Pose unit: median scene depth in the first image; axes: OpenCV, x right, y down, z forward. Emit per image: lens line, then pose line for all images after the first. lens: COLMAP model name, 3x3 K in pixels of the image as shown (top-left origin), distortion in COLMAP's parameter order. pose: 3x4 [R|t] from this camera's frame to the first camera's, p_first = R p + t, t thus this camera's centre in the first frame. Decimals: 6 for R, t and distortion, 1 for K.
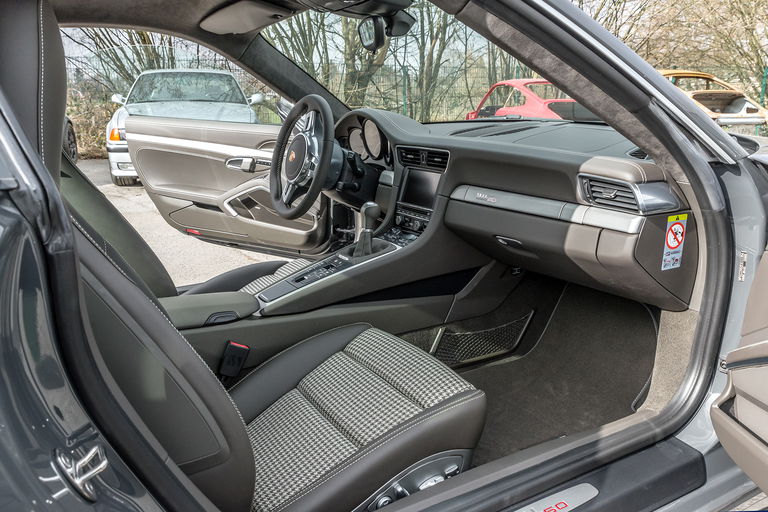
lens RADIAL K [[599.2, 0, 382.1], [0, 599.2, 259.9], [0, 0, 1]] dist [-0.002981, -0.000477]
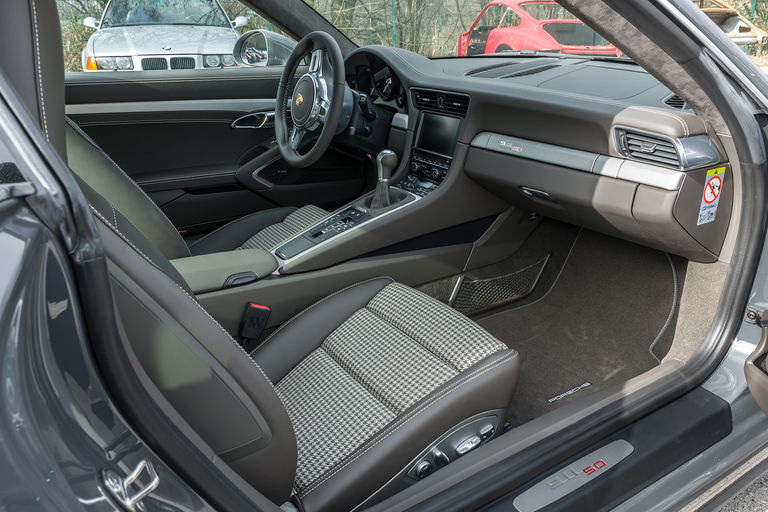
lens RADIAL K [[591.9, 0, 407.5], [0, 591.9, 256.5], [0, 0, 1]] dist [0.007585, 0.002442]
pose [[0.998153, -0.028106, 0.053860, -0.050424], [0.021448, 0.992491, 0.120420, -0.048687], [-0.056840, -0.119043, 0.991261, 0.046856]]
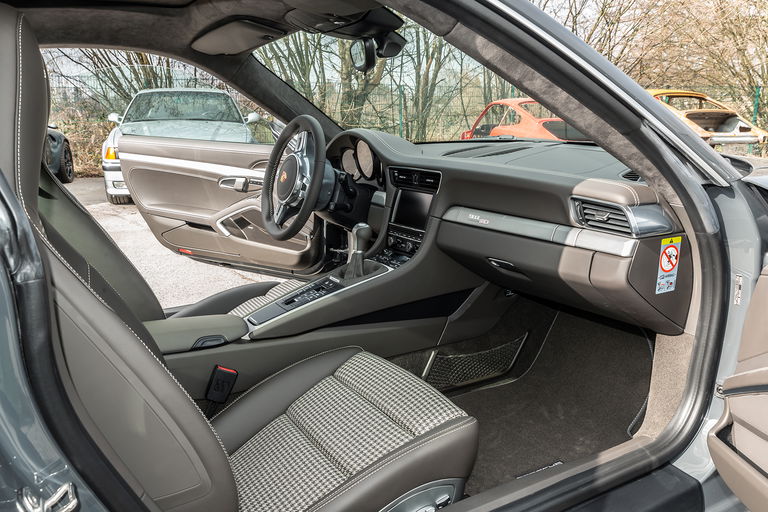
lens RADIAL K [[599.2, 0, 382.3], [0, 599.2, 261.3], [0, 0, 1]] dist [-0.002981, -0.000477]
pose [[0.999983, -0.000715, 0.005848, 0.009968], [0.000874, 0.999633, -0.027088, -0.008110], [-0.005826, 0.027093, 0.999616, 0.015414]]
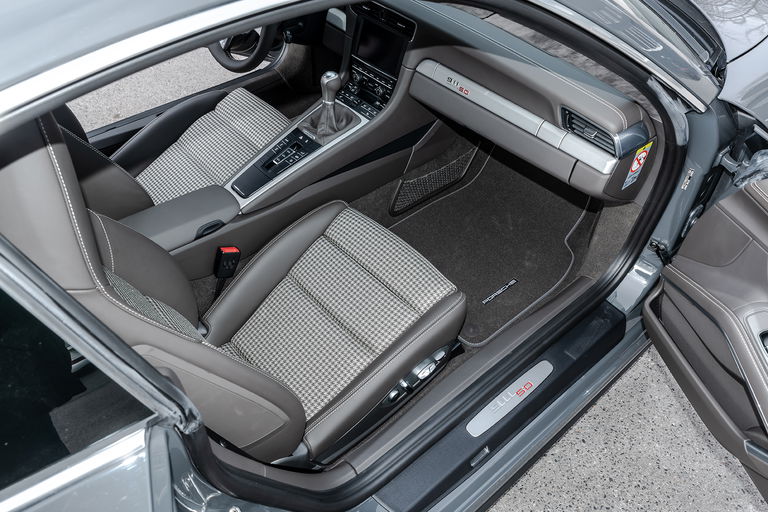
lens RADIAL K [[599.2, 0, 379.2], [0, 599.2, 250.8], [0, 0, 1]] dist [-0.002981, -0.000477]
pose [[0.982725, -0.114222, 0.145621, -0.135142], [0.027421, 0.868006, 0.495796, -0.377547], [-0.183031, -0.483238, 0.856143, 0.046086]]
